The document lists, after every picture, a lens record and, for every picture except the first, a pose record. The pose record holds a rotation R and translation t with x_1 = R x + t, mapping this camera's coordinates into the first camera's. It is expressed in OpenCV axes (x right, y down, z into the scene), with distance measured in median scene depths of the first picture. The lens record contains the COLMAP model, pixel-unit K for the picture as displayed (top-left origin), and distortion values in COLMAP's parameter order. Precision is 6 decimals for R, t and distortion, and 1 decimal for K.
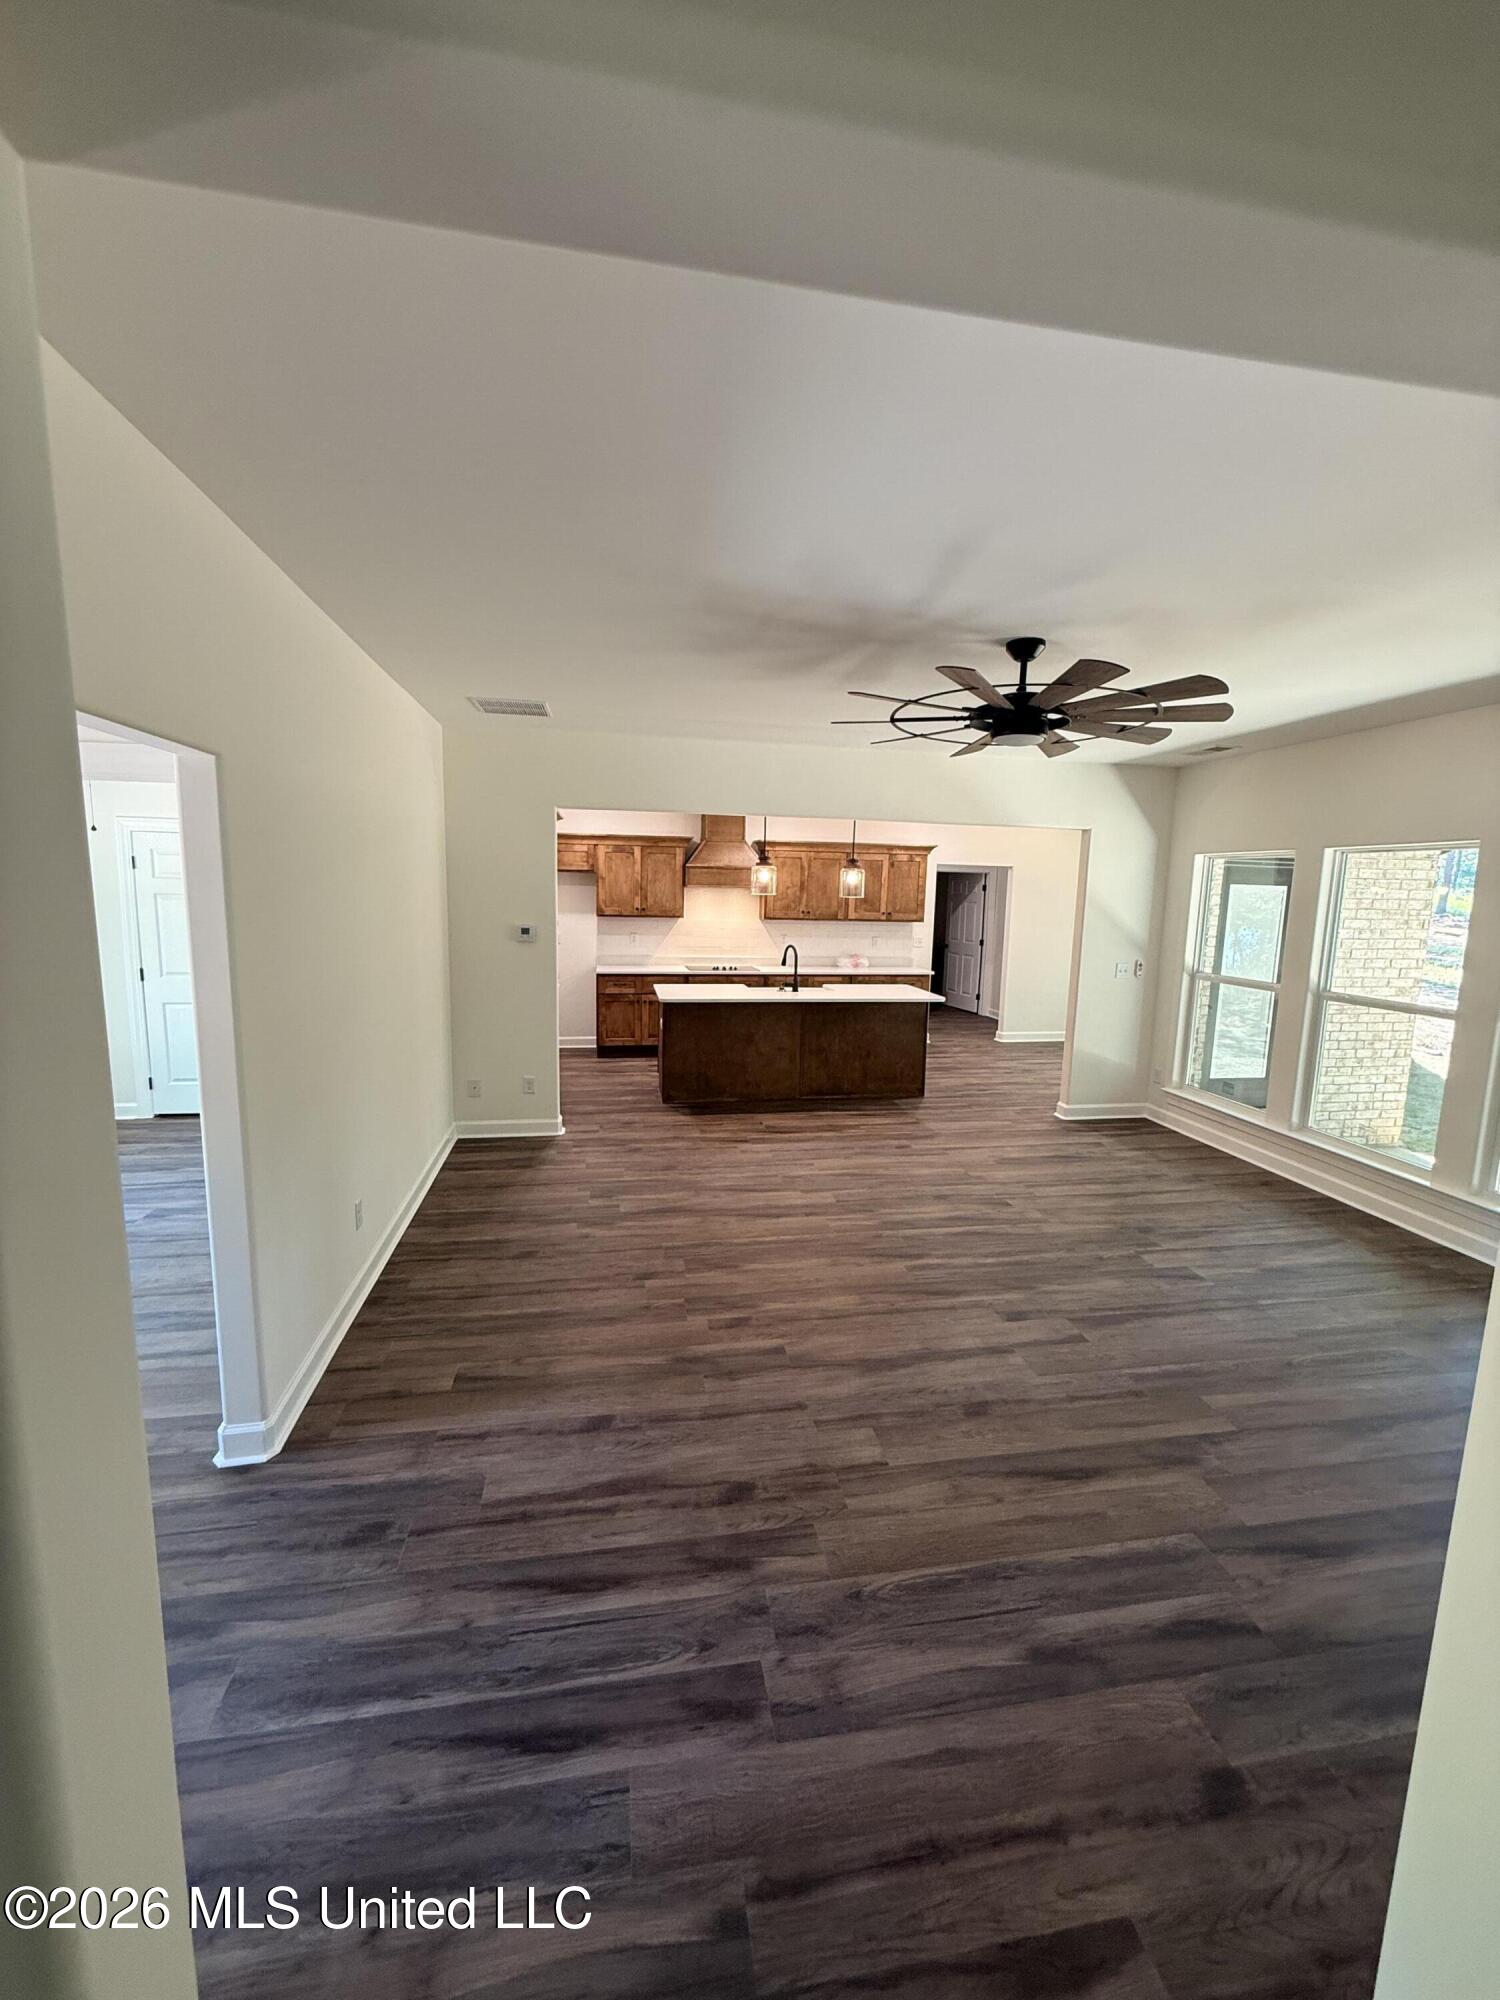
lens RADIAL K [[797.0, 0, 742.9], [0, 797.0, 1004.8], [0, 0, 1]] dist [0.002887, 0.000066]
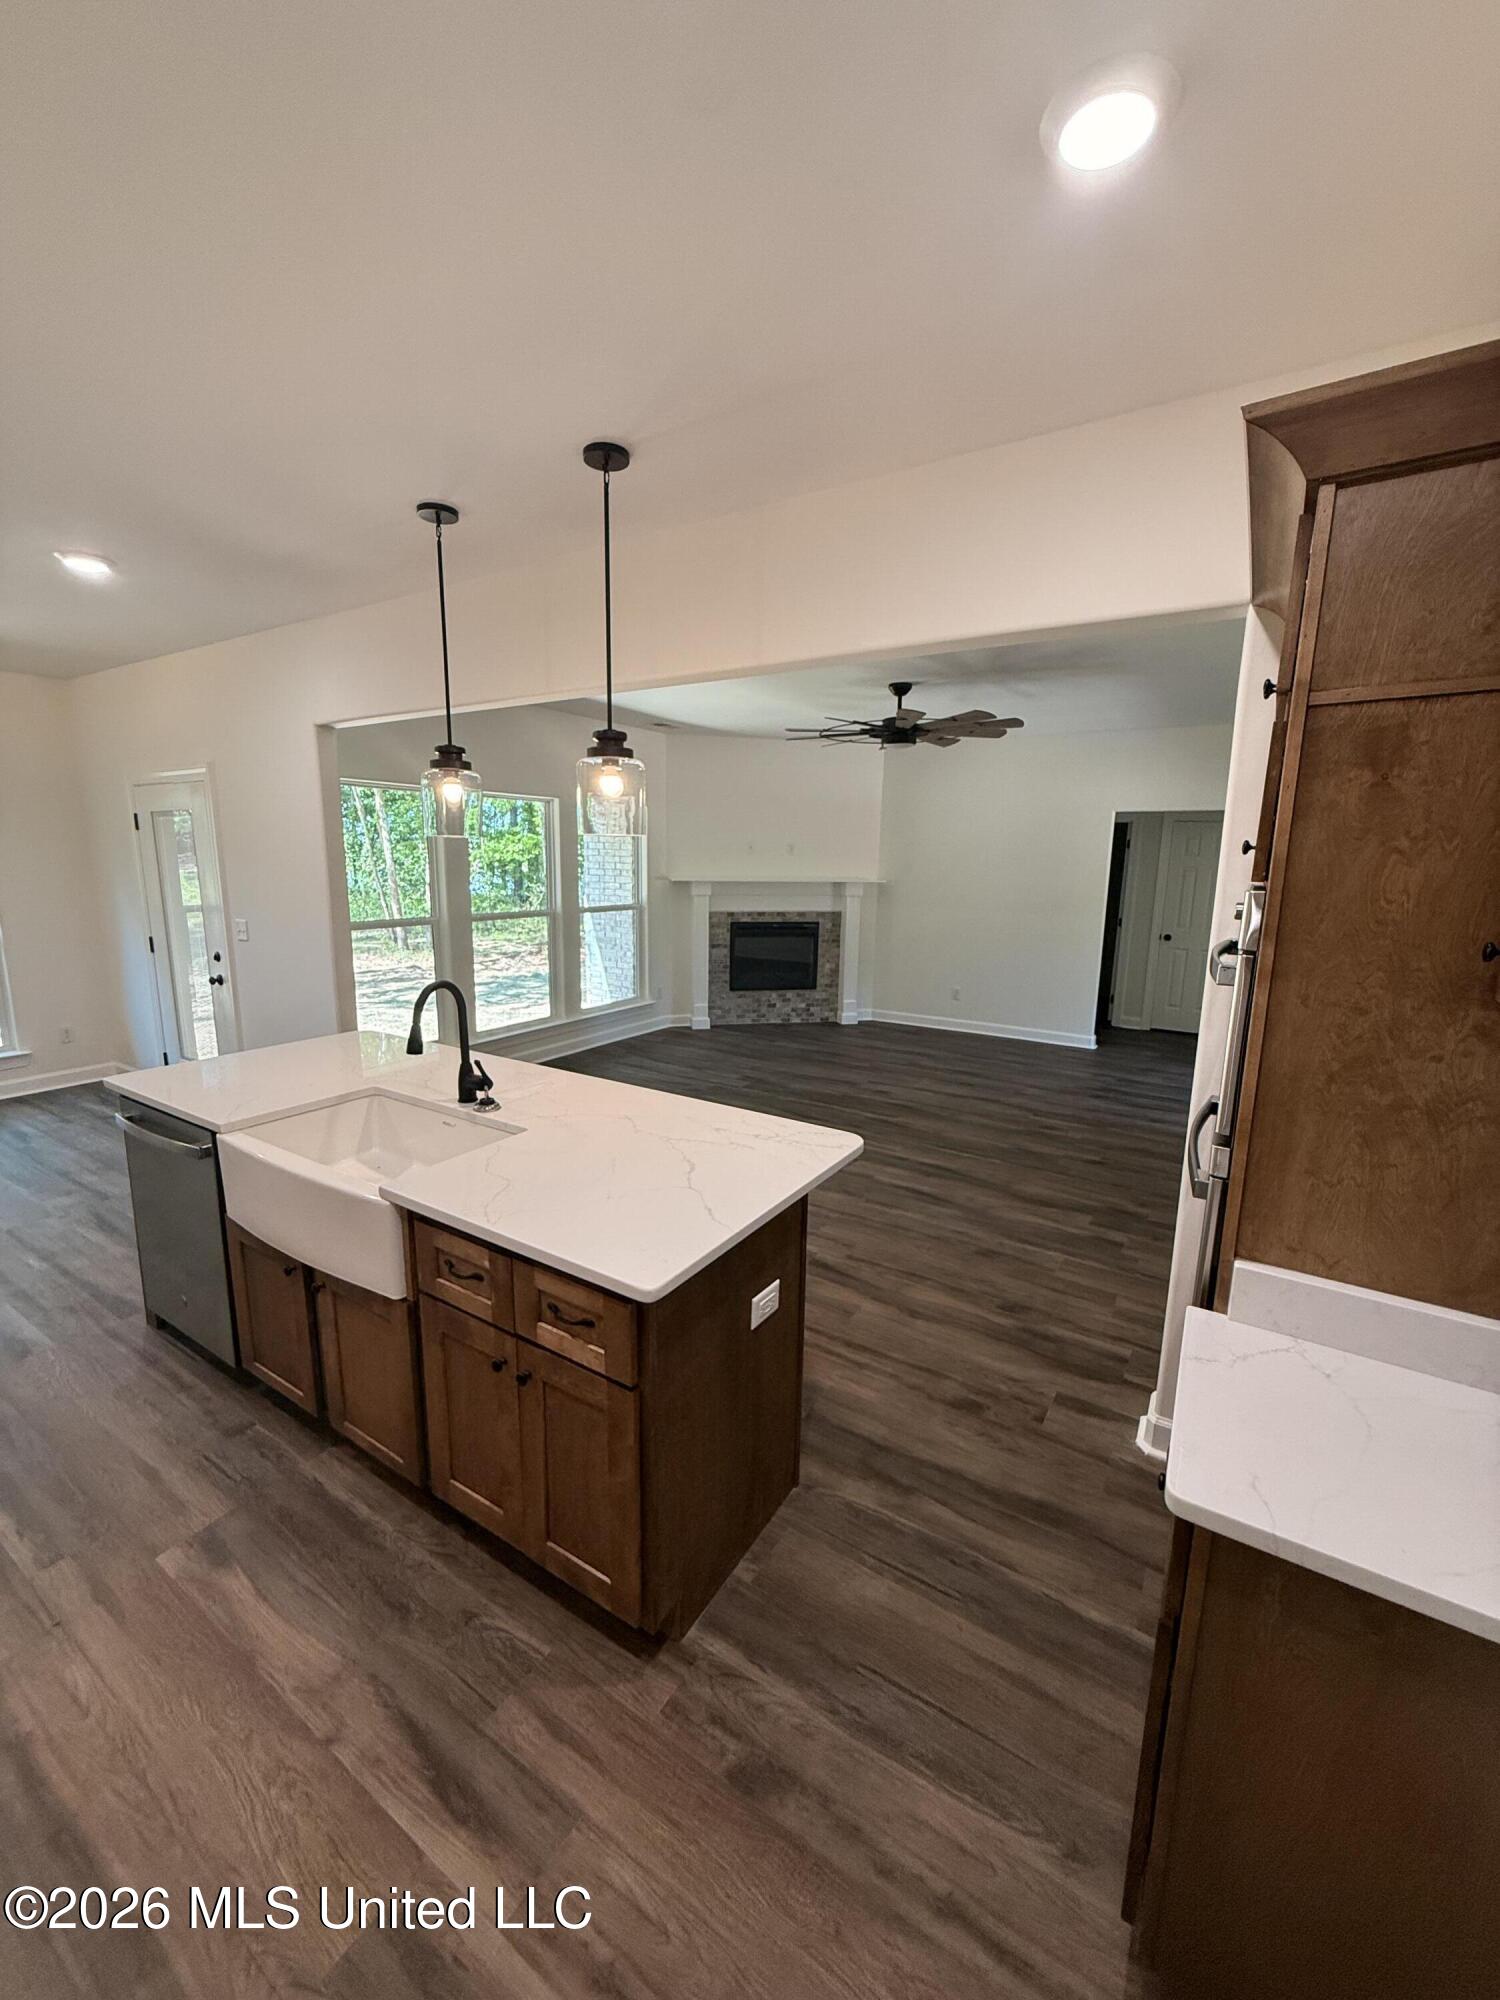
lens RADIAL K [[797.0, 0, 734.8], [0, 797.0, 997.0], [0, 0, 1]] dist [0.002887, 0.000066]
pose [[-0.734060, -0.153854, 0.661427, -0.445058], [0.066106, 0.953182, 0.295084, -0.280808], [-0.675860, 0.260334, -0.689522, 1.967377]]
